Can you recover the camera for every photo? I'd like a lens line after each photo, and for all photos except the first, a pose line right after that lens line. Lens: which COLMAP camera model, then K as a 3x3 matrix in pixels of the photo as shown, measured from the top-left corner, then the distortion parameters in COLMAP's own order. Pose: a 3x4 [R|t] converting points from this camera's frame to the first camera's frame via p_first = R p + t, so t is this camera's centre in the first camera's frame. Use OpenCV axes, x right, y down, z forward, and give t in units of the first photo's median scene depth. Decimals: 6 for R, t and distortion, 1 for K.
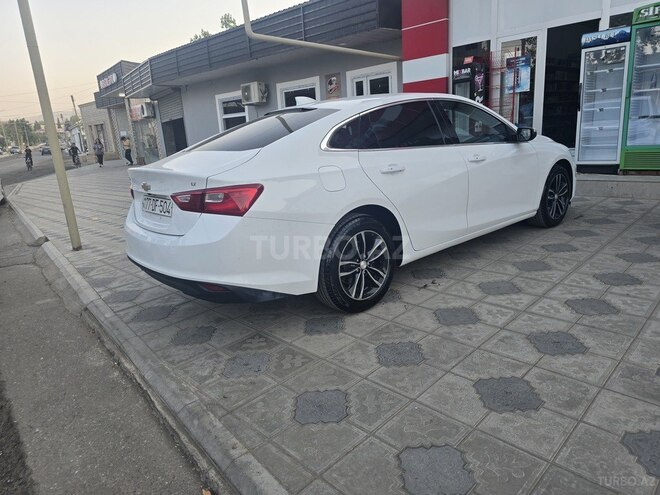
lens RADIAL K [[438.5, 0, 330.0], [0, 438.5, 247.5], [0, 0, 1]] dist [0.062925, -0.070677]
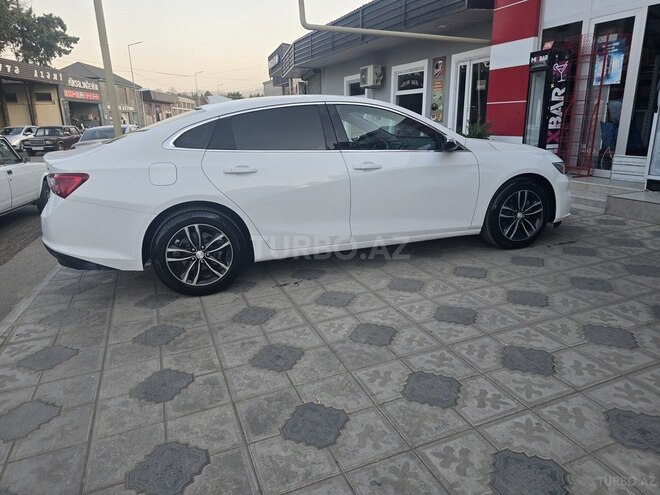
lens RADIAL K [[438.5, 0, 330.0], [0, 438.5, 247.5], [0, 0, 1]] dist [0.062925, -0.070677]
pose [[0.921480, 0.151633, -0.357607, 0.639663], [-0.134986, 0.988285, 0.071221, -0.083414], [0.364217, -0.017357, 0.931152, 0.070113]]
